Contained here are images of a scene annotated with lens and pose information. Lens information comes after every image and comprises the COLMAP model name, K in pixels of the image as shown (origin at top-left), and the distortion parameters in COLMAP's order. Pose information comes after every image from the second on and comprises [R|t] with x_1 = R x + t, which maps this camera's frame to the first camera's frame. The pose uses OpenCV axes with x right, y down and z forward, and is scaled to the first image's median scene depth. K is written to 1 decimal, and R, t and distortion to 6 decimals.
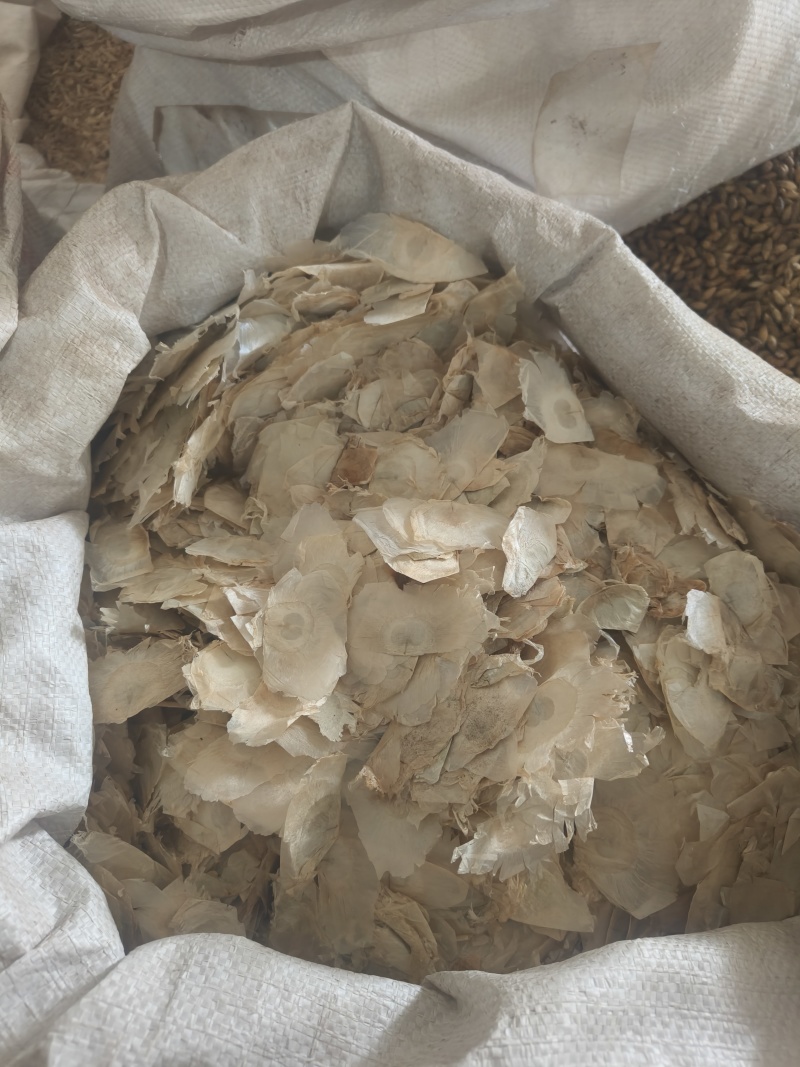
lens RADIAL K [[723.7, 0, 400.2], [0, 723.7, 565.8], [0, 0, 1]] dist [0.061695, 0.002123]
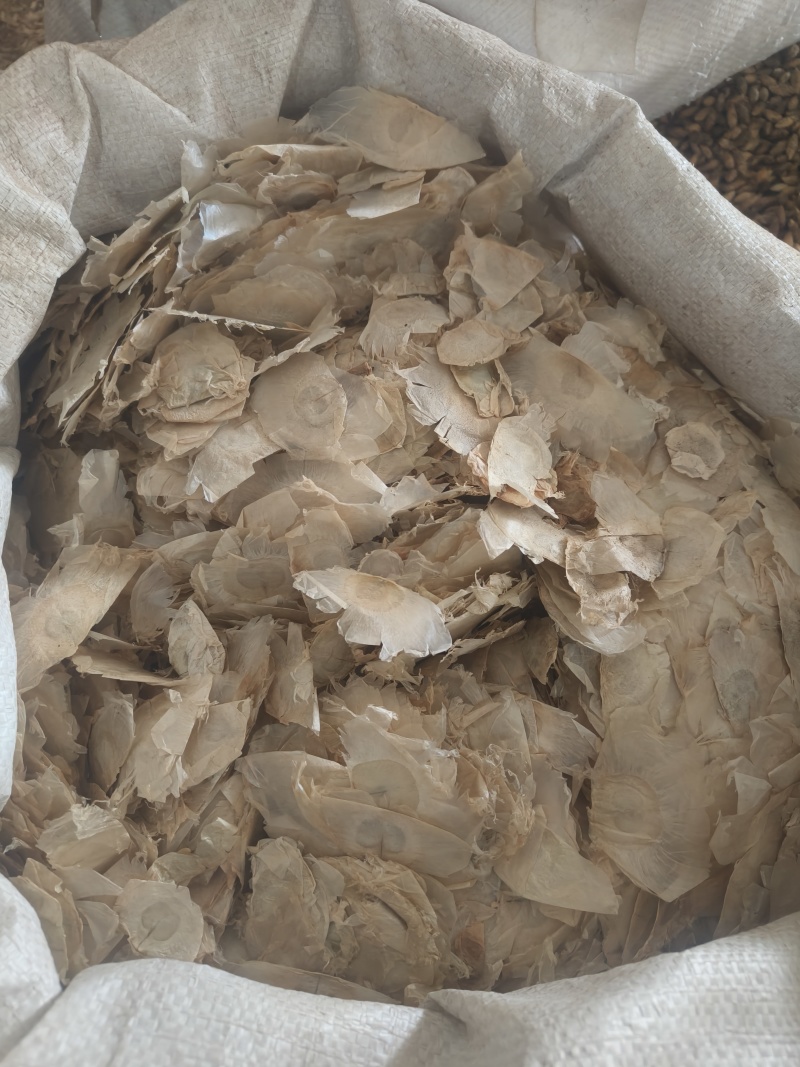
lens RADIAL K [[747.0, 0, 397.4], [0, 747.0, 544.9], [0, 0, 1]] dist [0.053538, -0.000608]
pose [[0.999675, -0.018349, 0.017718, -0.005855], [0.017446, 0.998604, 0.049854, 0.002497], [-0.018609, -0.049528, 0.998599, 0.114332]]
